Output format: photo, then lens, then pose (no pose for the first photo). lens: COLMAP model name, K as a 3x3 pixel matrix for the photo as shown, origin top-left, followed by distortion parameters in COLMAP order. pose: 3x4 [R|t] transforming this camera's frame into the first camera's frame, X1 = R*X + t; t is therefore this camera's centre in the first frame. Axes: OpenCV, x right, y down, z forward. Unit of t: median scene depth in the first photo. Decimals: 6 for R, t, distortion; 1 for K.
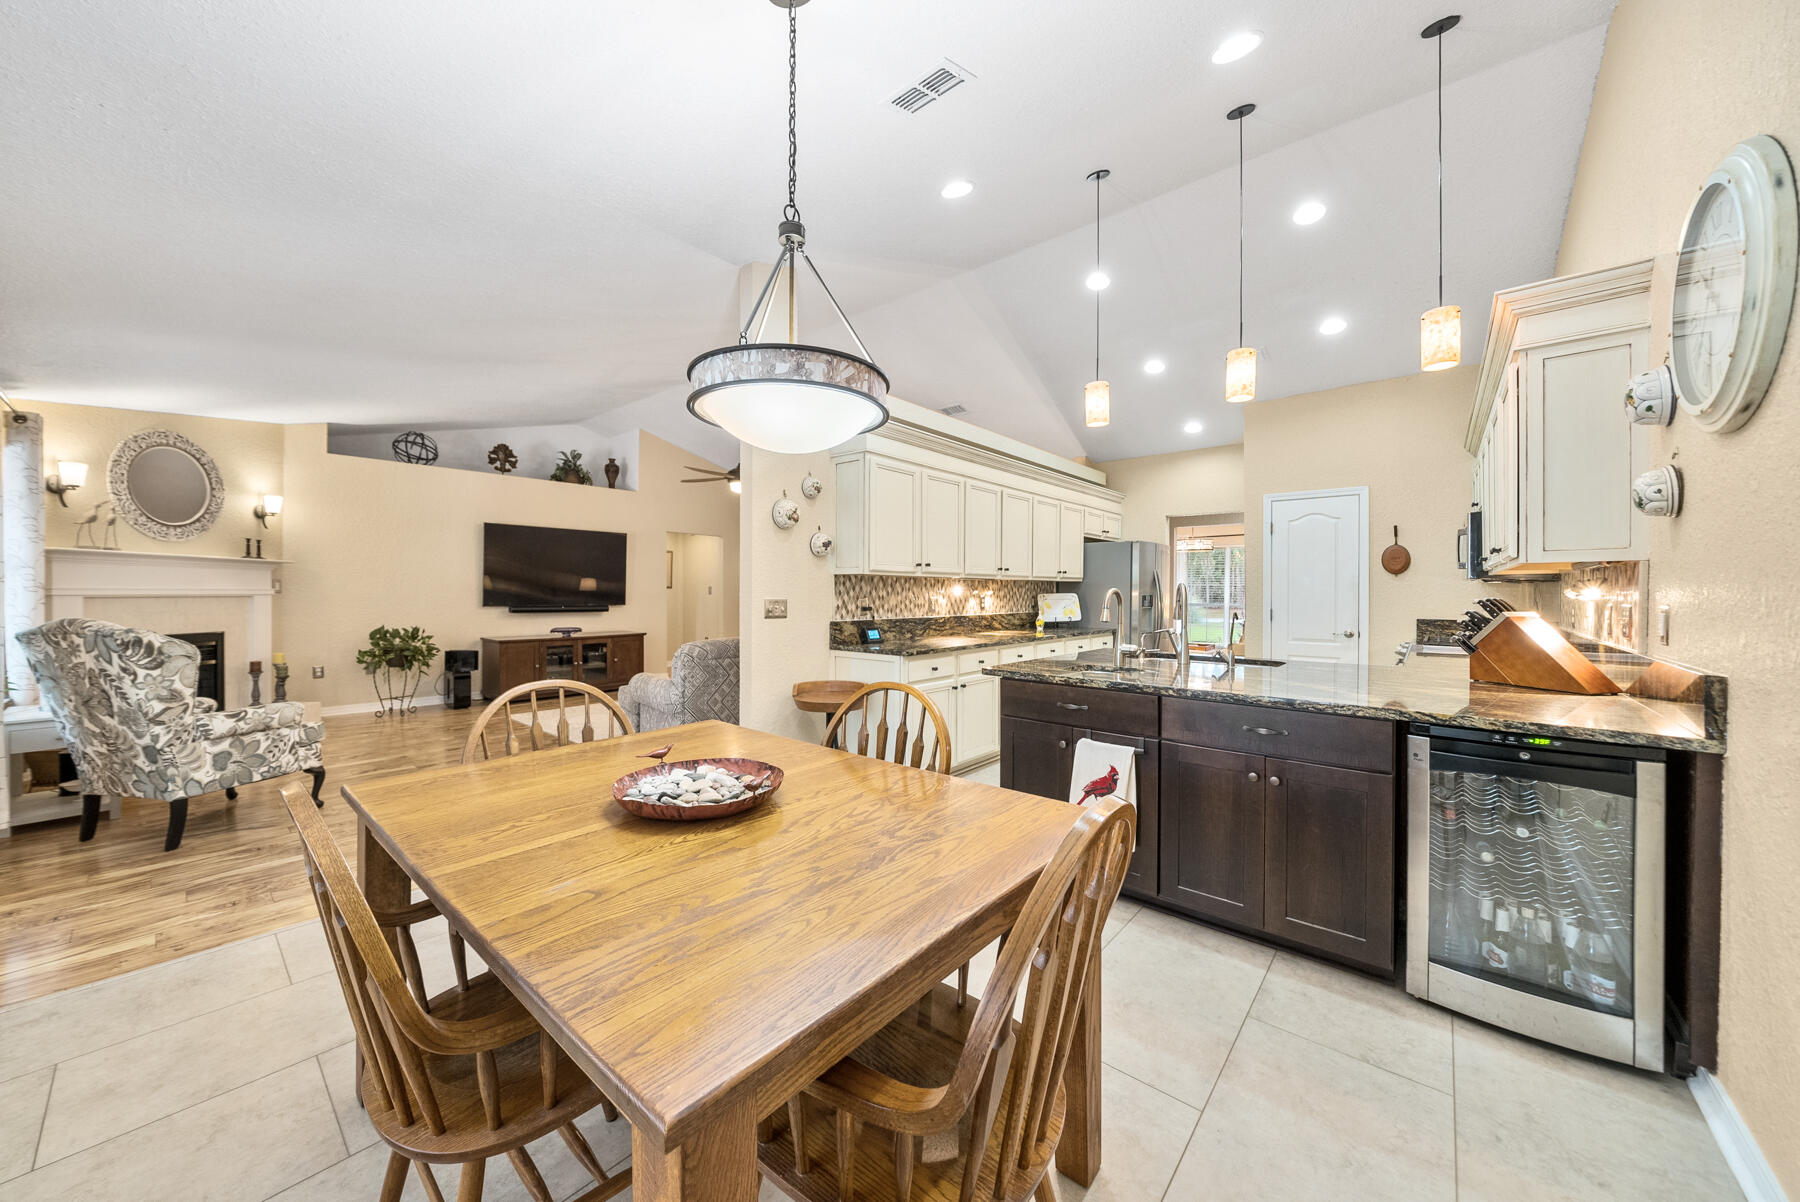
lens RADIAL K [[634.0, 0, 883.9], [0, 634.0, 600.9], [0, 0, 1]] dist [-0.005363, -0.000151]
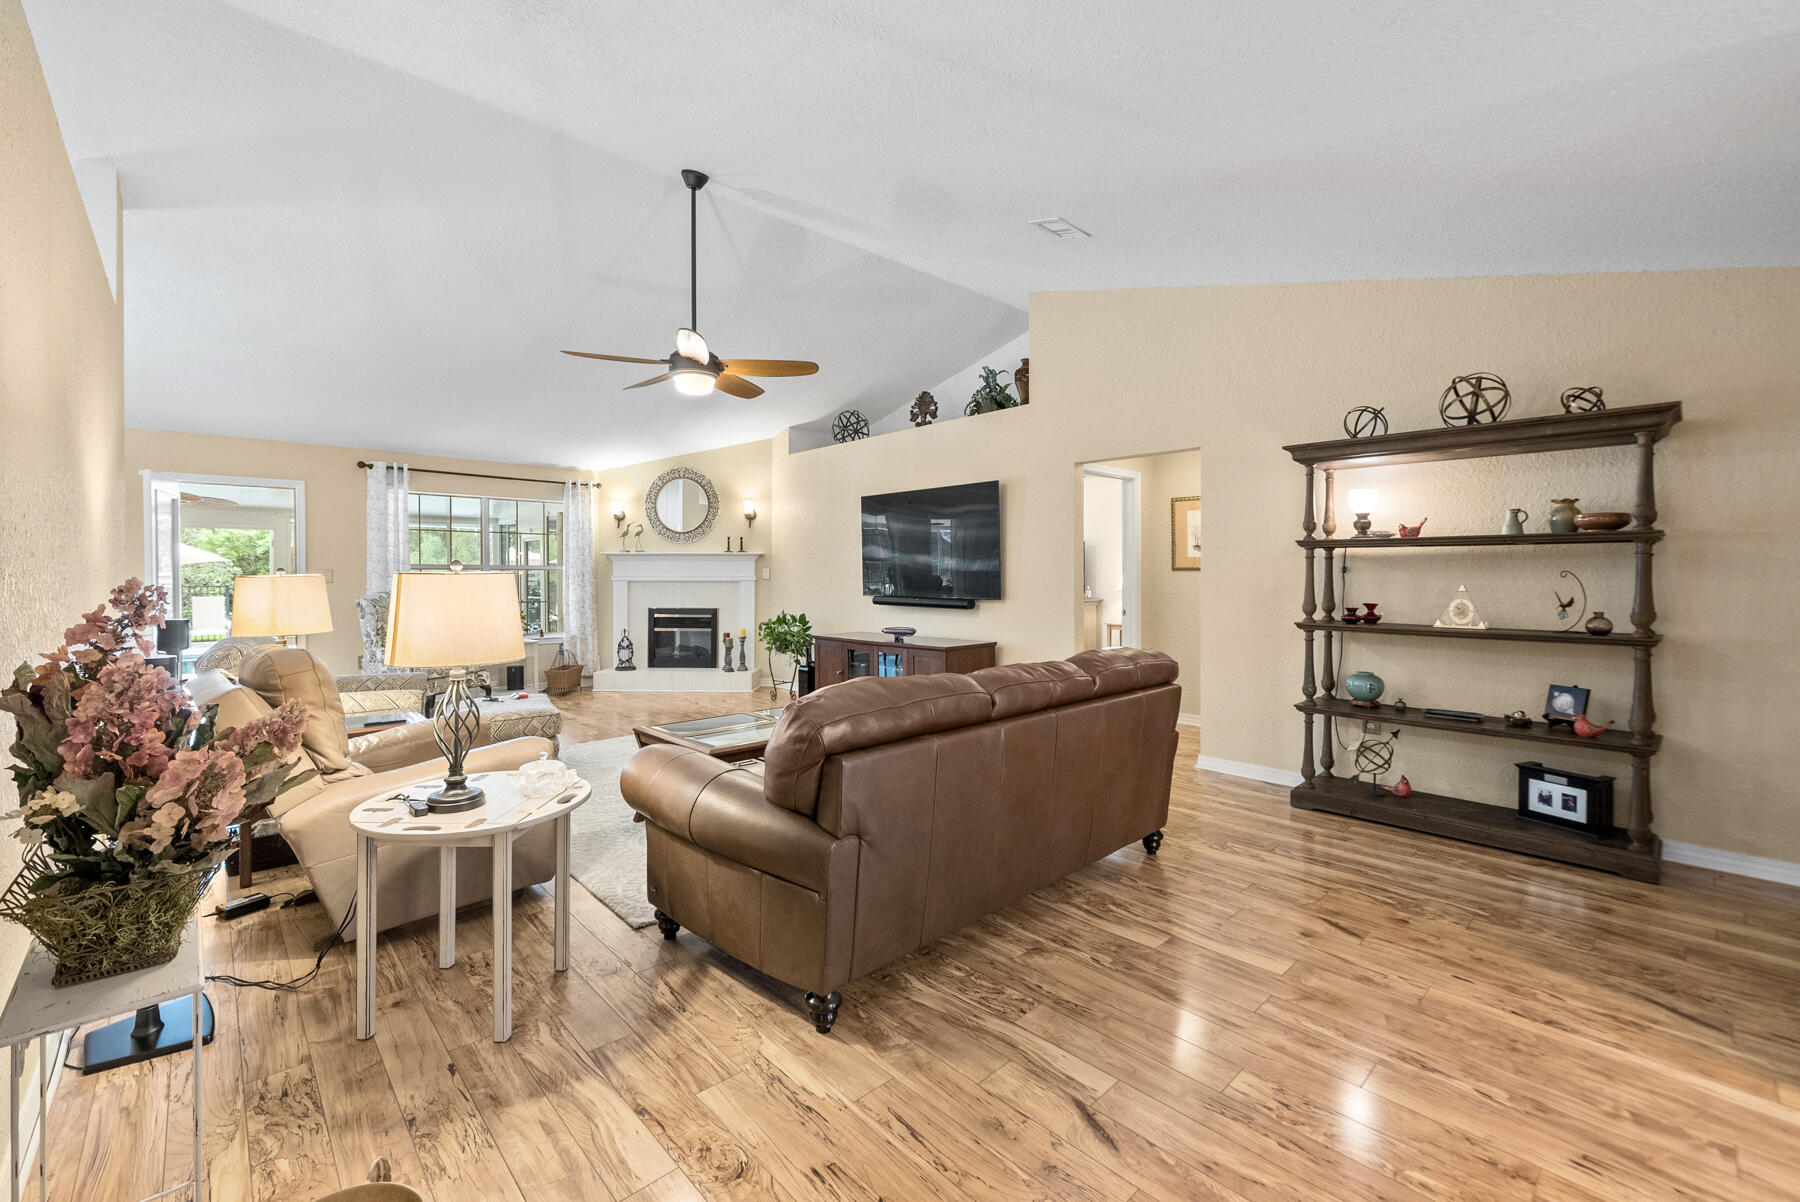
lens RADIAL K [[742.3, 0, 900.7], [0, 742.3, 574.5], [0, 0, 1]] dist [-0.000487, -0.000274]
pose [[-0.092540, -0.004083, -0.995701, 0.490758], [-0.011151, 0.999933, -0.003064, -0.023981], [0.995647, 0.010819, -0.092579, 1.600199]]
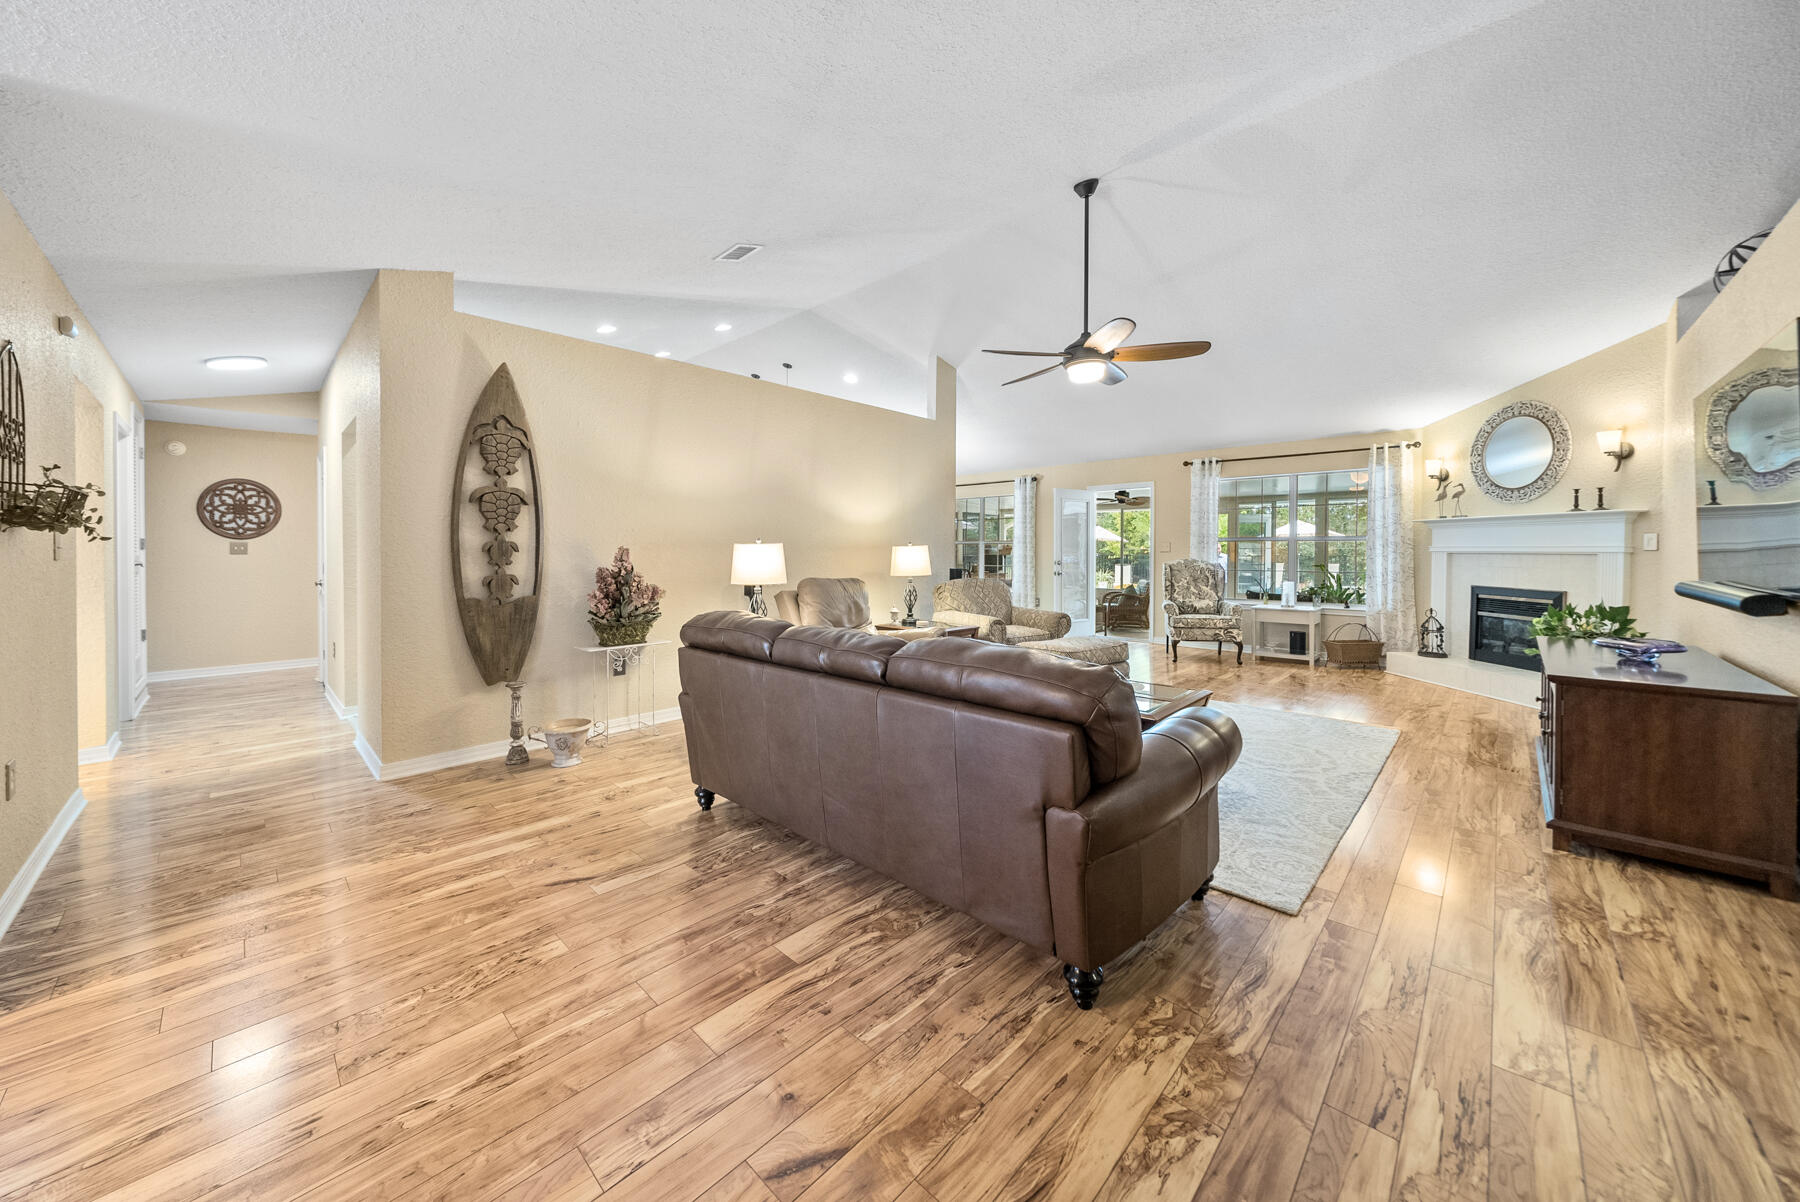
lens RADIAL K [[663.9, 0, 895.3], [0, 663.9, 556.4], [0, 0, 1]] dist [-0.007068, -0.000116]
pose [[-0.998365, -0.001836, 0.057127, -0.144467], [-0.000587, 0.999761, 0.021869, -0.026480], [-0.057154, 0.021800, -0.998127, 2.147100]]
